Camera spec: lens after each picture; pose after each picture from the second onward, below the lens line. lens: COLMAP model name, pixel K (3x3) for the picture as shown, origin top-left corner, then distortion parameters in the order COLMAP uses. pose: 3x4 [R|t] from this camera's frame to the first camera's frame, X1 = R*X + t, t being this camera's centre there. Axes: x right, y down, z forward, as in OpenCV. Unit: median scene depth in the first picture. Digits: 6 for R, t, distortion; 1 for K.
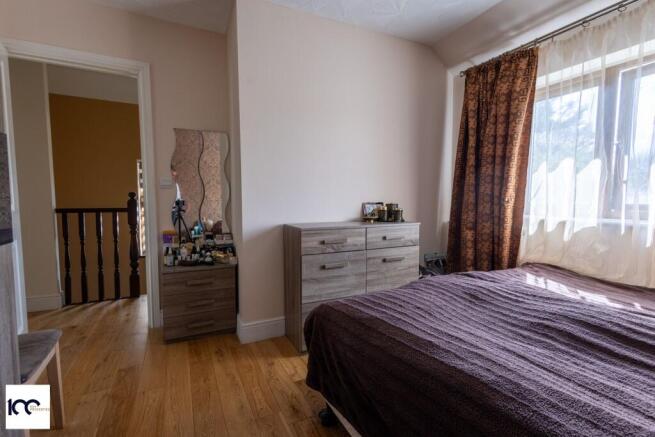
lens RADIAL K [[301.3, 0, 328.4], [0, 301.3, 218.0], [0, 0, 1]] dist [0.014866, 0.000064]
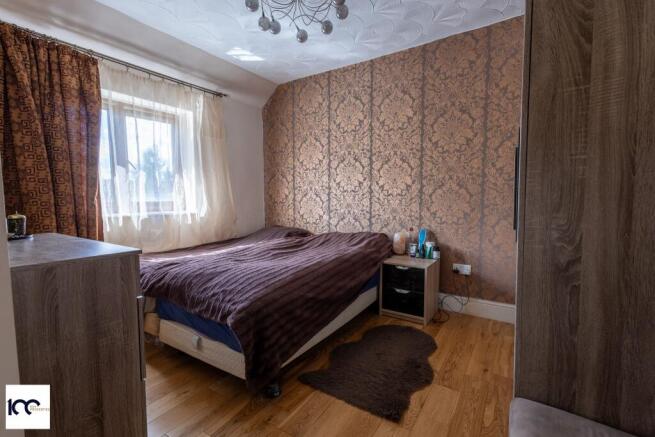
lens RADIAL K [[301.3, 0, 328.4], [0, 301.3, 218.0], [0, 0, 1]] dist [0.014866, 0.000064]
pose [[-0.448426, -0.043760, 0.892748, -0.698728], [0.094683, 0.990856, 0.096127, -0.025720], [-0.888791, 0.127634, -0.440182, 0.831013]]
